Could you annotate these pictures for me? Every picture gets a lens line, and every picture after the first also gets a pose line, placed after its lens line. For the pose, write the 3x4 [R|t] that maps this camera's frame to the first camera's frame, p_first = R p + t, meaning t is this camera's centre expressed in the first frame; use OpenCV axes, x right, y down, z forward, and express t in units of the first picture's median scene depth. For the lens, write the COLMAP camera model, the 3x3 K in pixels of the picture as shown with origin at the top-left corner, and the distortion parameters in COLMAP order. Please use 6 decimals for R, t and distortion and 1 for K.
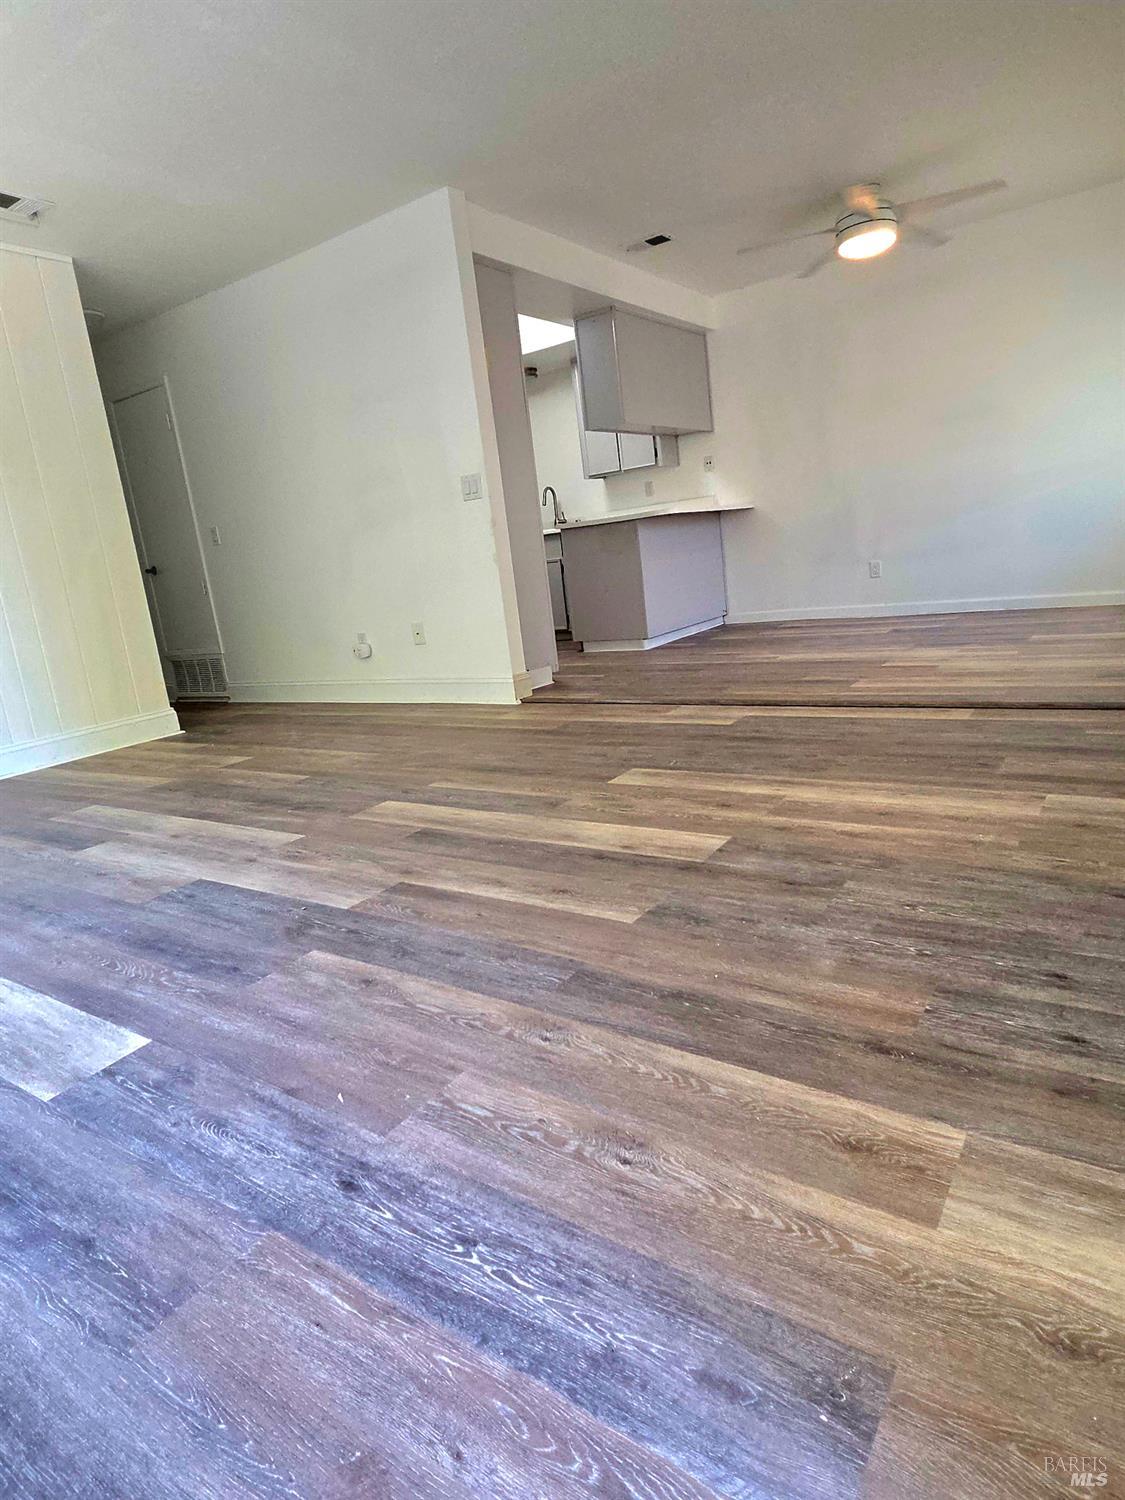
lens RADIAL K [[865.1, 0, 555.3], [0, 865.1, 740.7], [0, 0, 1]] dist [0.005296, -0.004467]
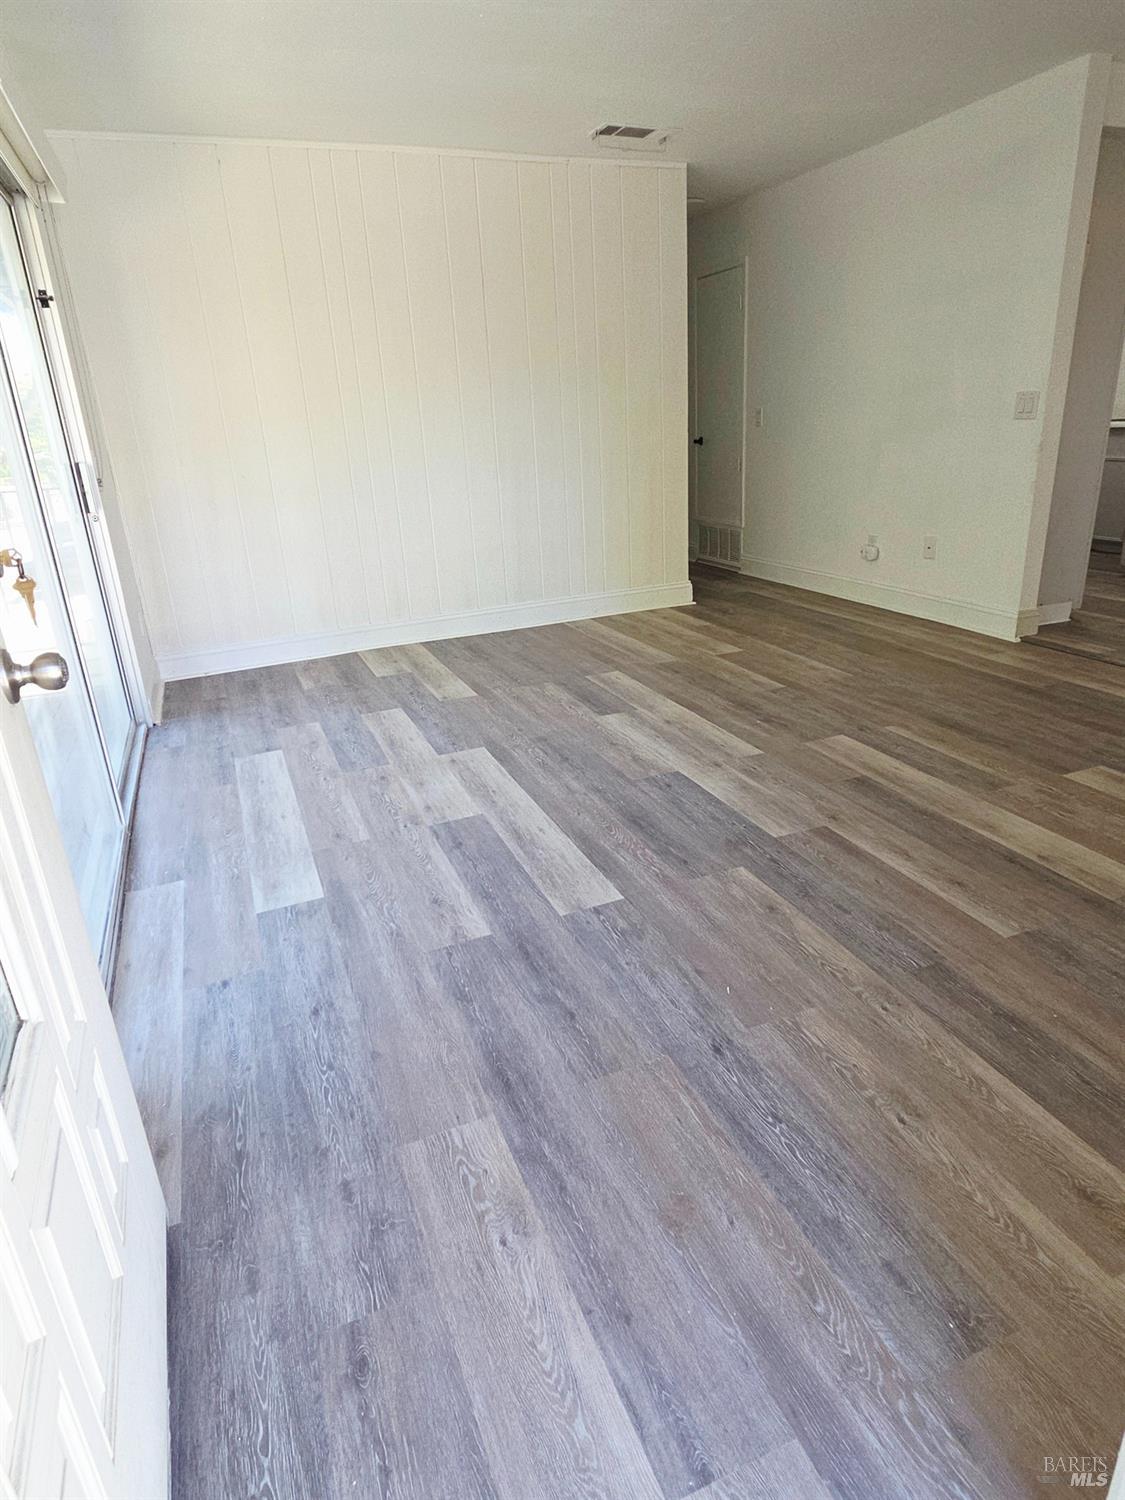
lens RADIAL K [[865.1, 0, 555.3], [0, 865.1, 740.7], [0, 0, 1]] dist [0.005296, -0.004467]
pose [[0.831296, 0.258913, -0.491844, 0.082197], [-0.160690, 0.959045, 0.233261, -0.195343], [0.532095, -0.114874, 0.838856, -0.232657]]
